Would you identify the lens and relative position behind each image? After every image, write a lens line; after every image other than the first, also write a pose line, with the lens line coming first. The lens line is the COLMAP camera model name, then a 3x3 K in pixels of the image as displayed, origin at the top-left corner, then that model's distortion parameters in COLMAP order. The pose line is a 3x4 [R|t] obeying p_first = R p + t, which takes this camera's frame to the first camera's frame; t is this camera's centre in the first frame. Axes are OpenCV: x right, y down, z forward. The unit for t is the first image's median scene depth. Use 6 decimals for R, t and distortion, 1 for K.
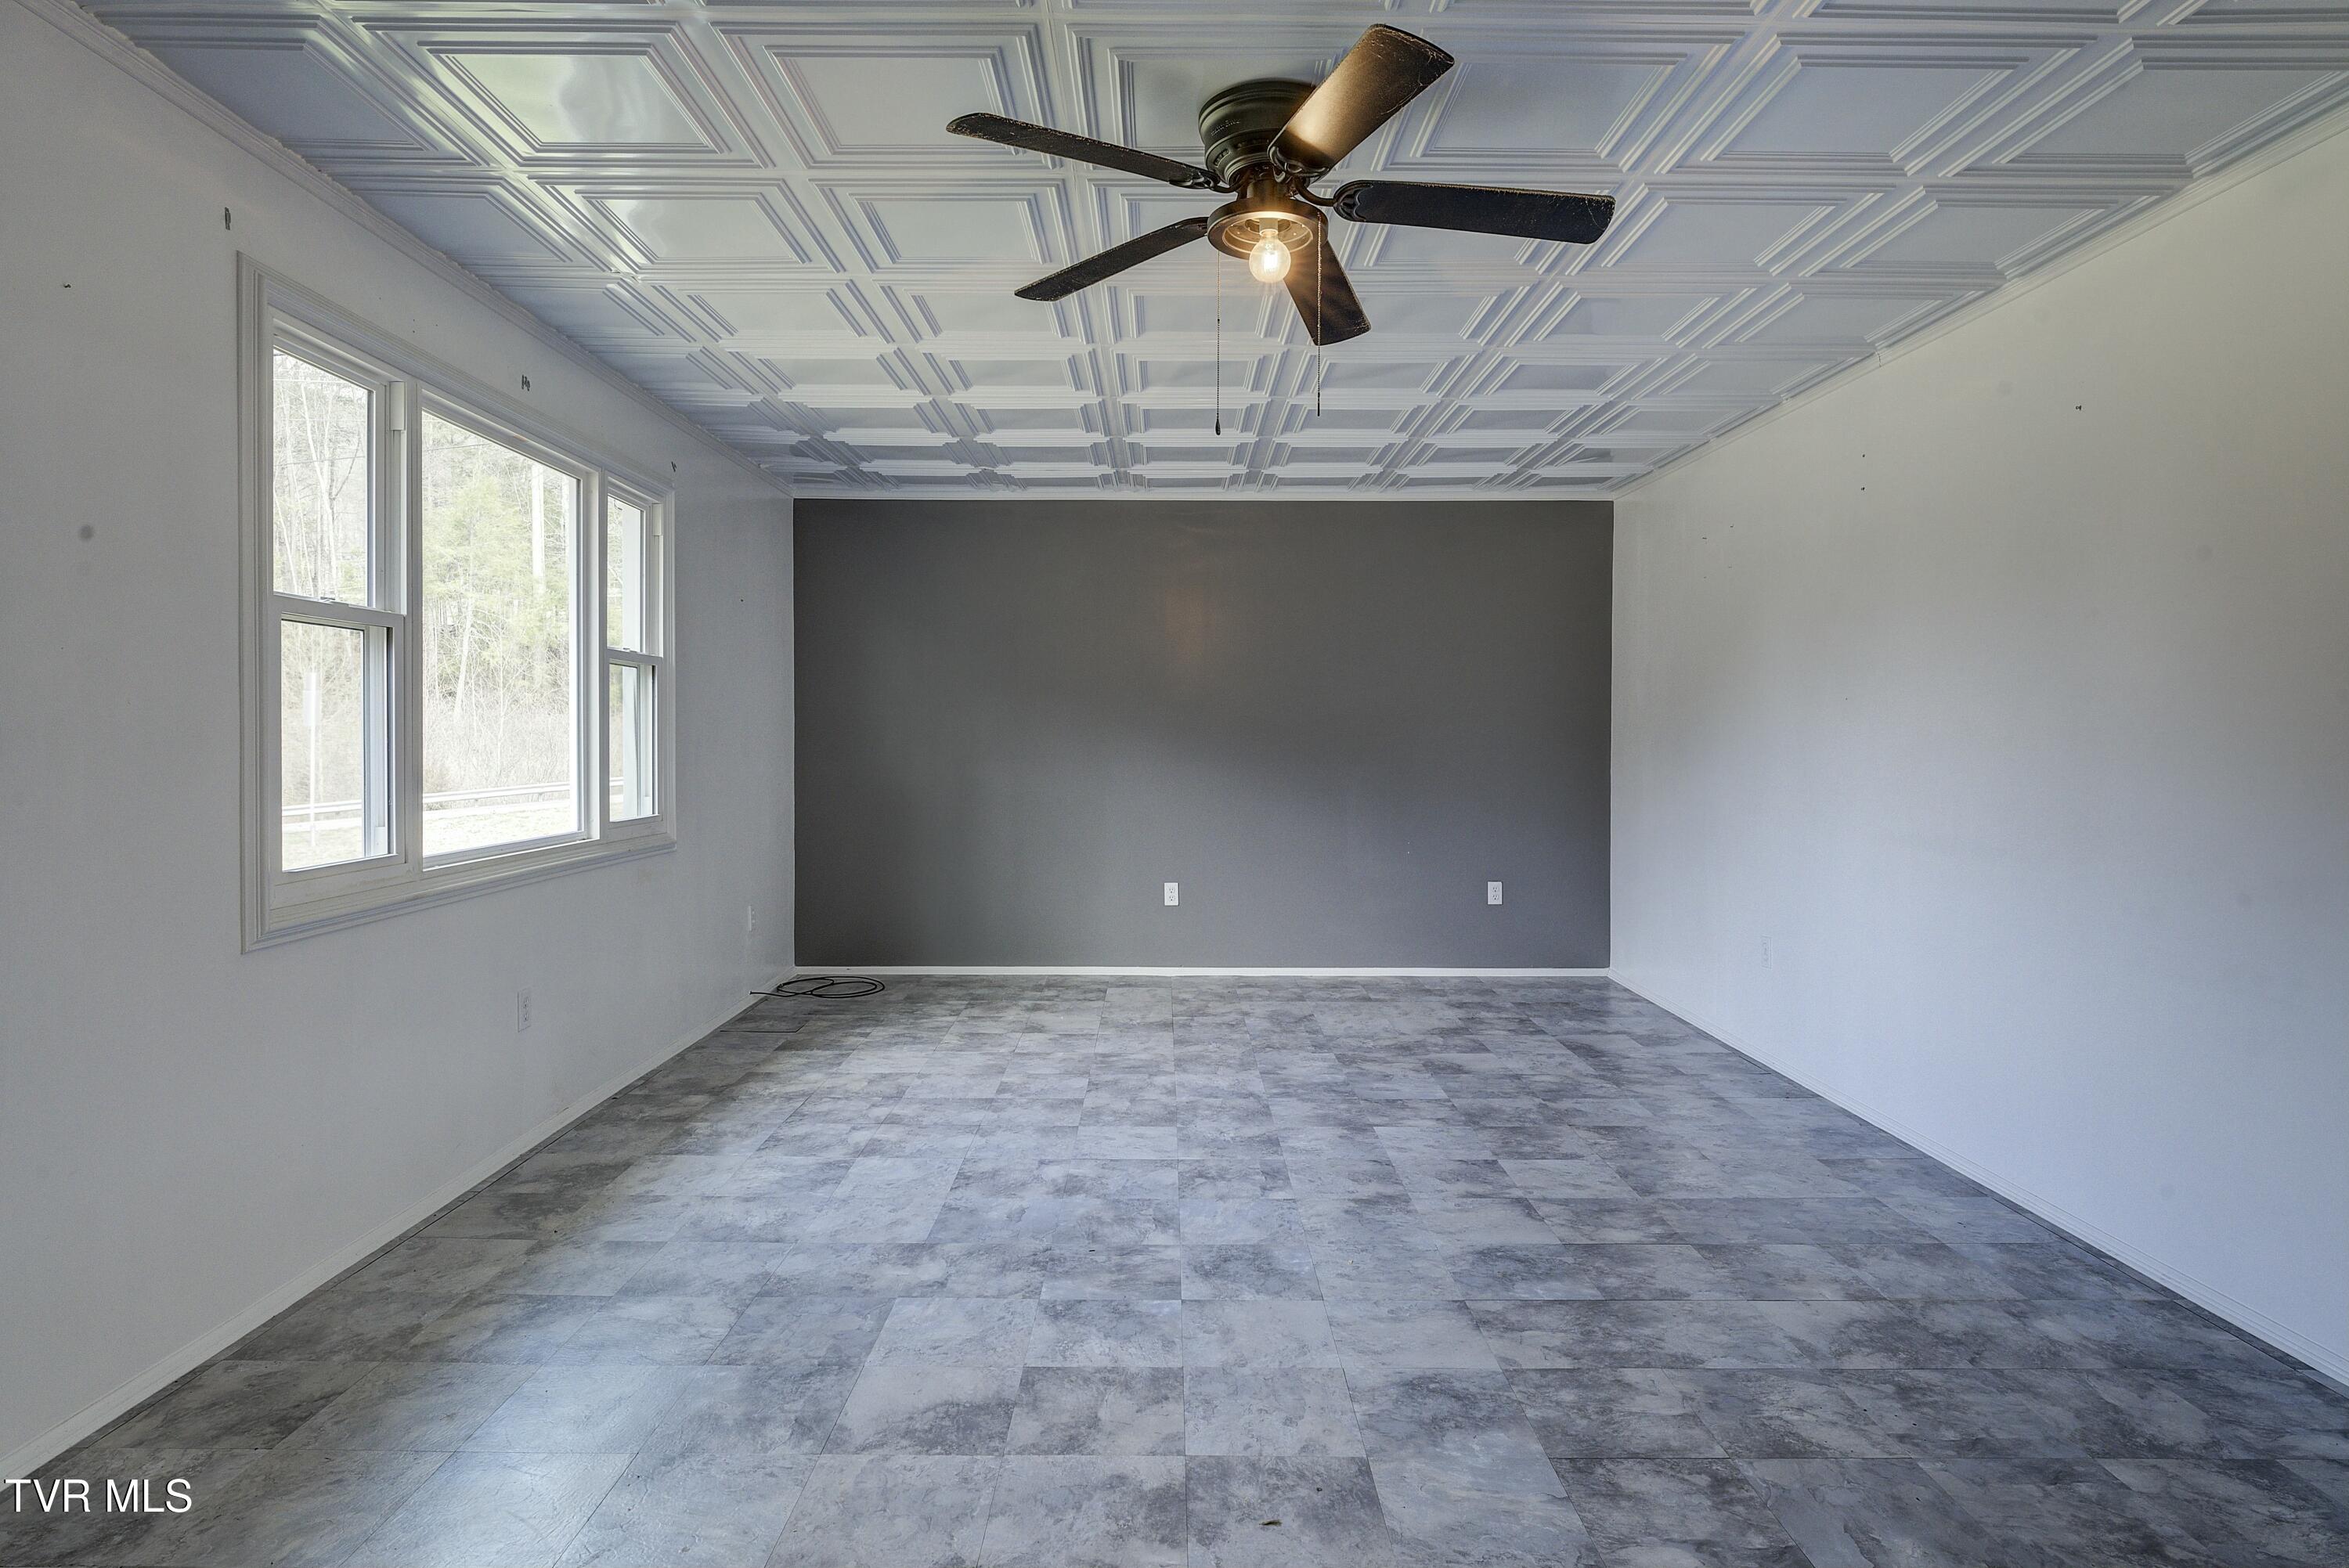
lens RADIAL K [[1278.8, 0, 1172.2], [0, 1278.8, 777.6], [0, 0, 1]] dist [-0.001640, 0.000375]
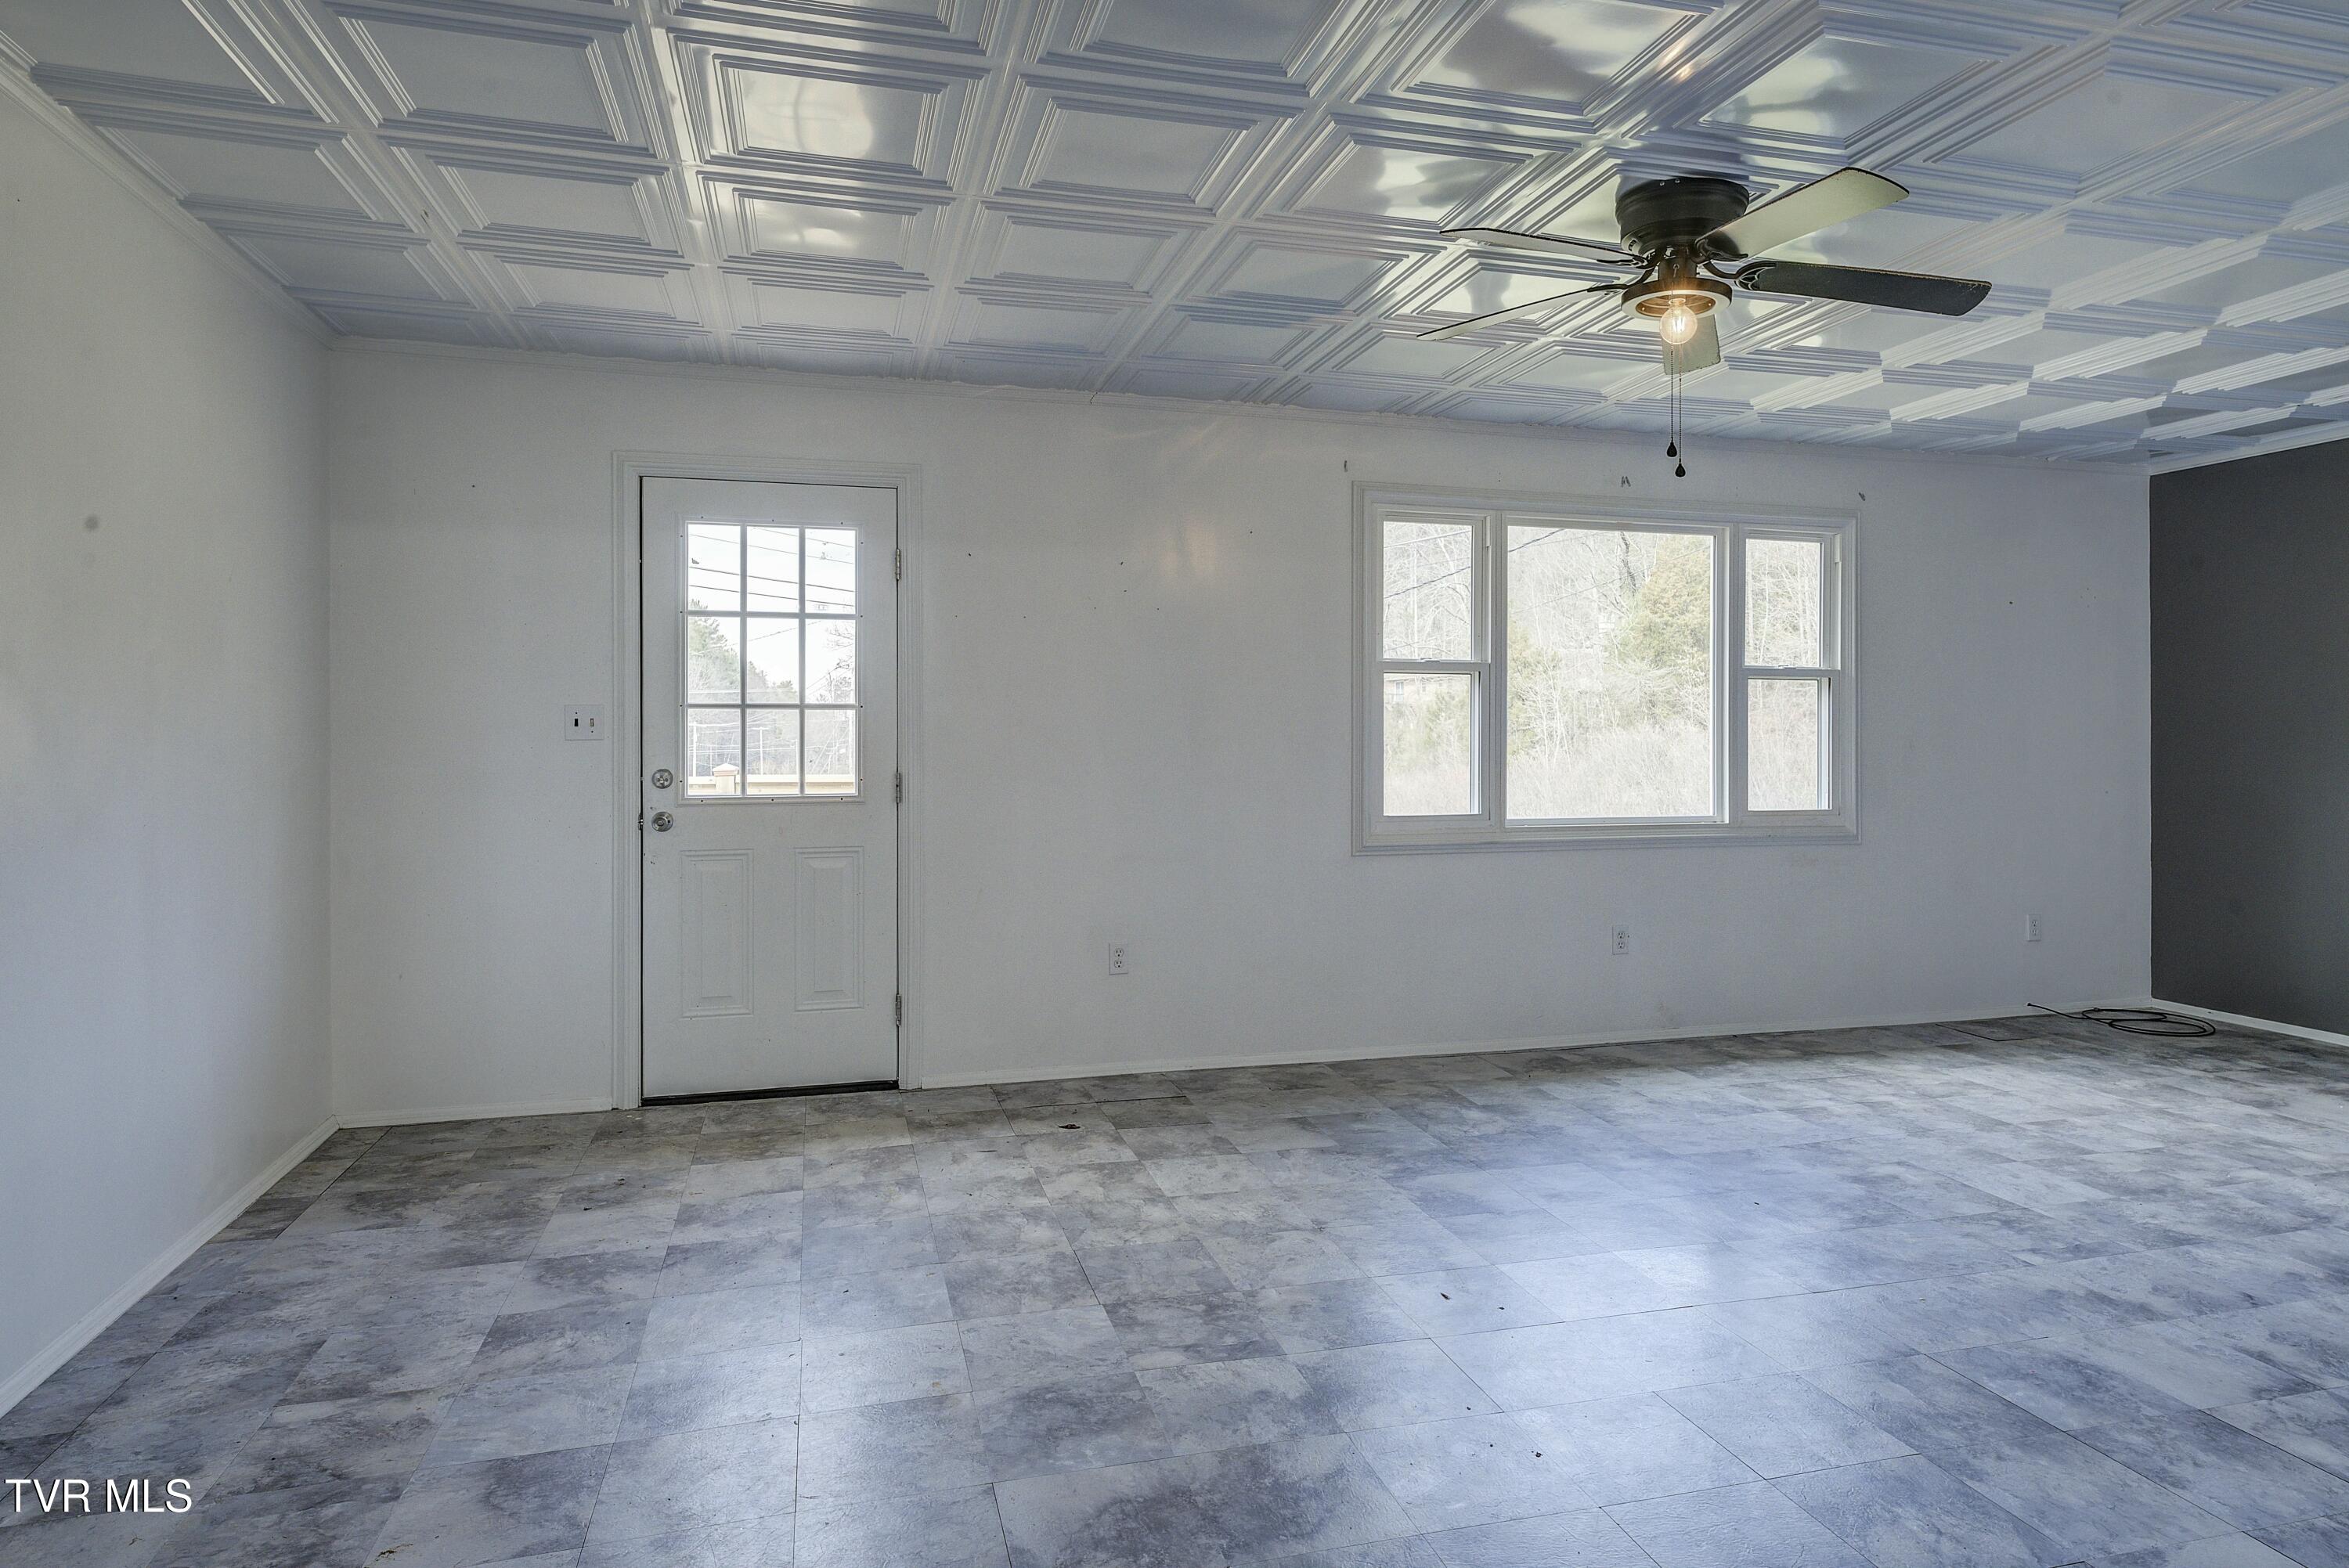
lens RADIAL K [[1353.4, 0, 1182.8], [0, 1353.4, 777.6], [0, 0, 1]] dist [0.000622, 0.001959]
pose [[0.258436, 0.025511, -0.965691, 0.873443], [-0.031891, 0.999332, 0.017865, -0.002591], [0.965502, 0.026180, 0.259077, 0.195881]]
